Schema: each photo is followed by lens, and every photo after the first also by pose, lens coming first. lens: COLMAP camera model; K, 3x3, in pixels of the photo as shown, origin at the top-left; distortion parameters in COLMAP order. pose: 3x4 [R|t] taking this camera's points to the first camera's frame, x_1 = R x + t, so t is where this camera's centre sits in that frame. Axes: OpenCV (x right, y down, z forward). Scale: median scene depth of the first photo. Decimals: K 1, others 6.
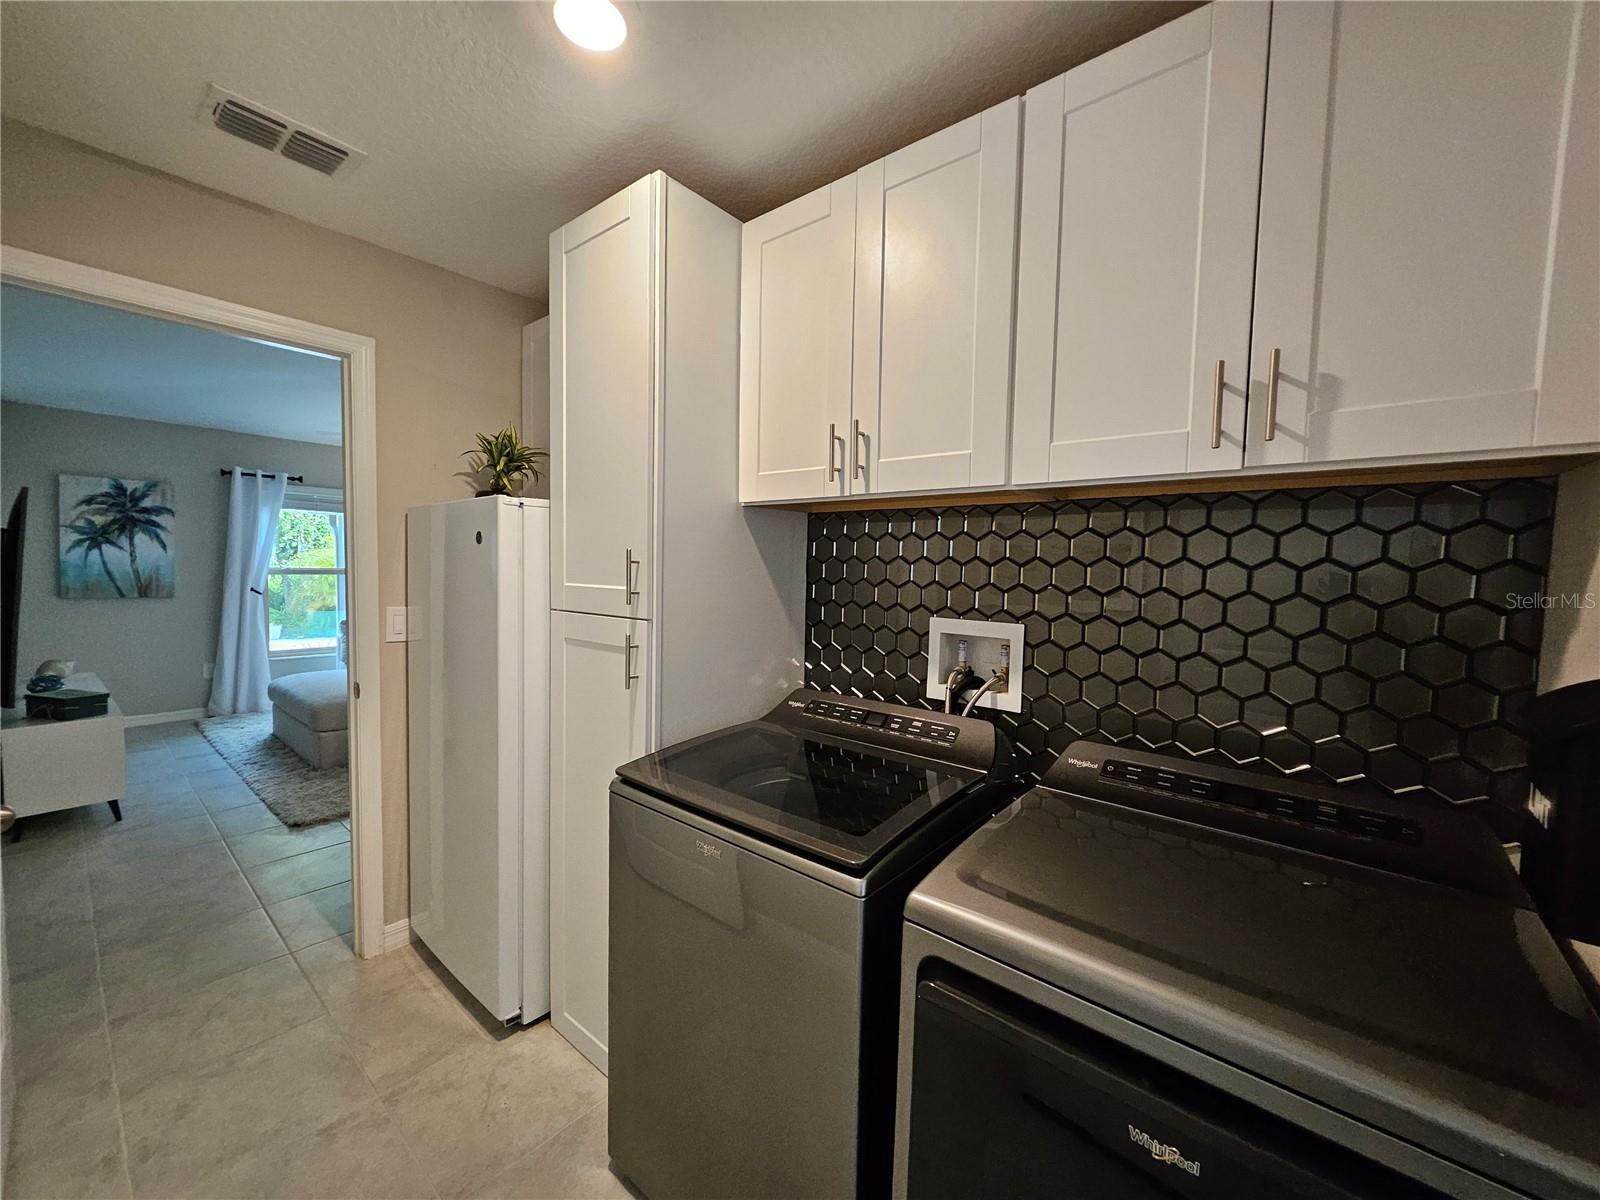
lens RADIAL K [[631.5, 0, 787.1], [0, 631.5, 604.4], [0, 0, 1]] dist [0.005357, -0.003198]
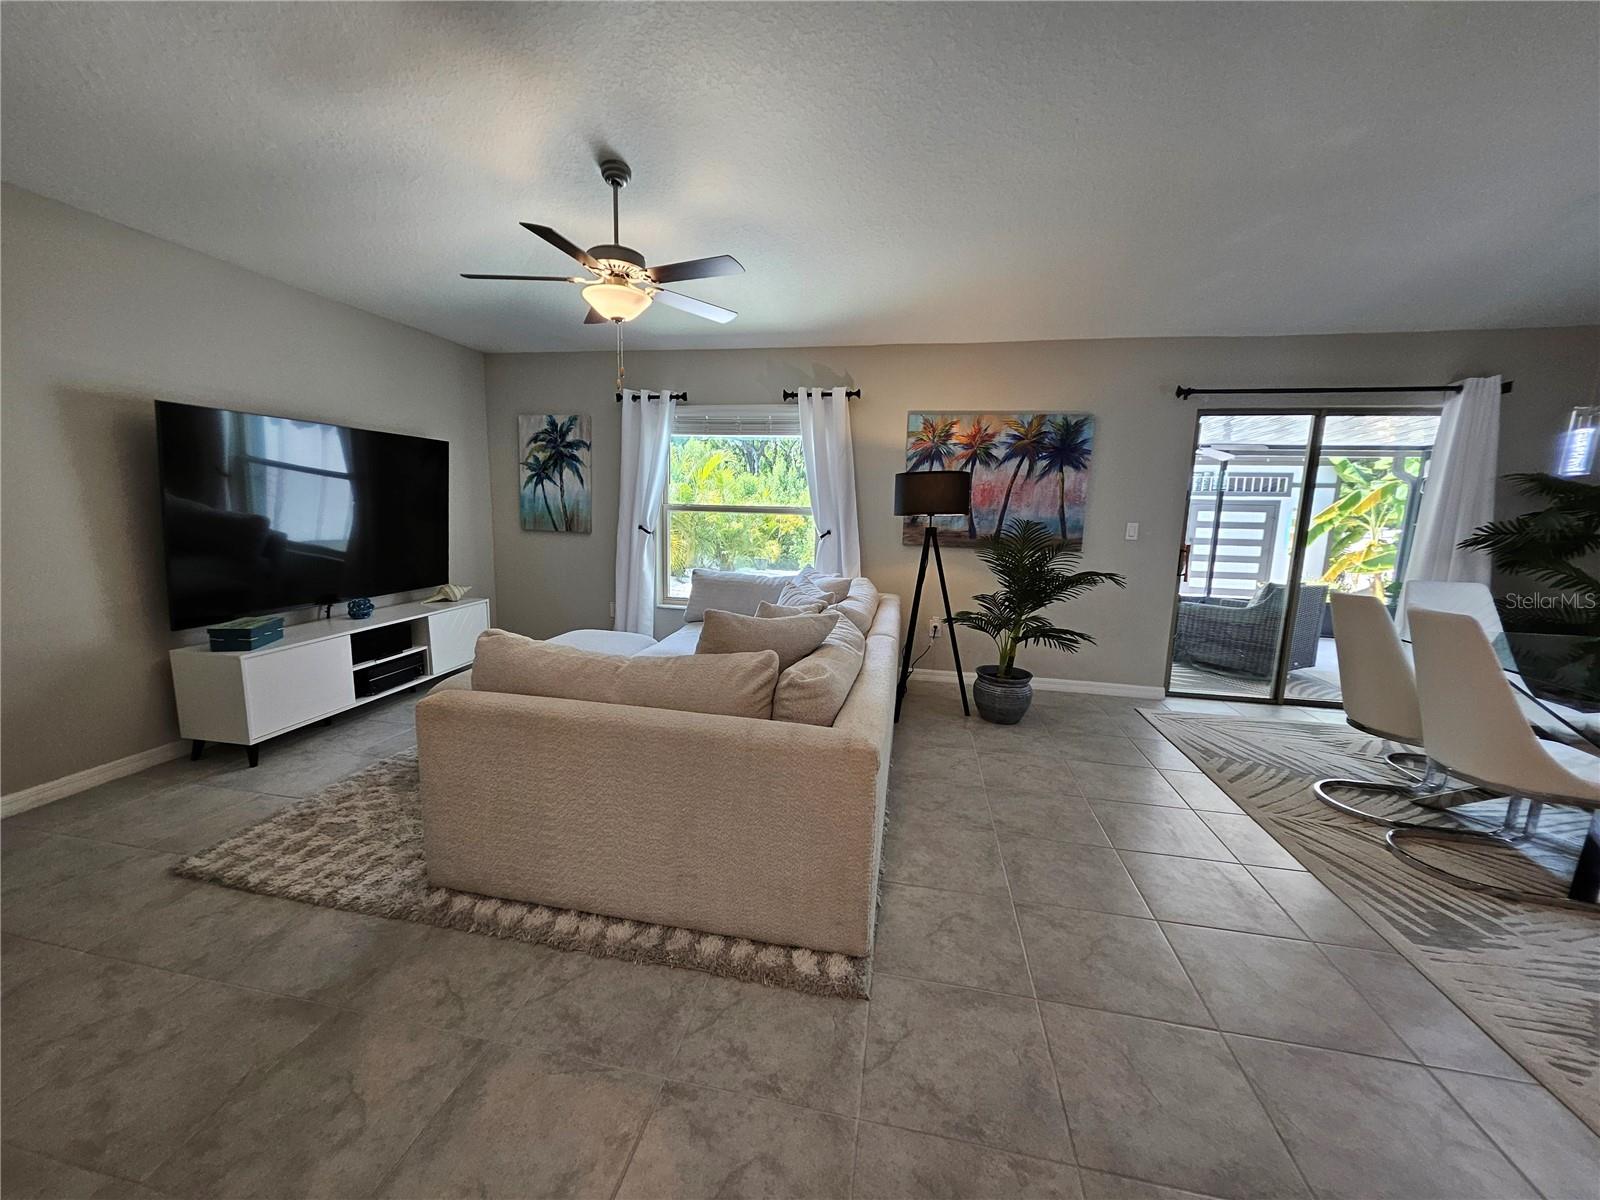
lens RADIAL K [[631.5, 0, 784.1], [0, 631.5, 606.3], [0, 0, 1]] dist [0.005357, -0.003198]
pose [[0.490159, 0.132805, -0.861457, 0.057837], [-0.067553, 0.991140, 0.114361, -0.032325], [0.869012, 0.002139, 0.494787, 0.813449]]
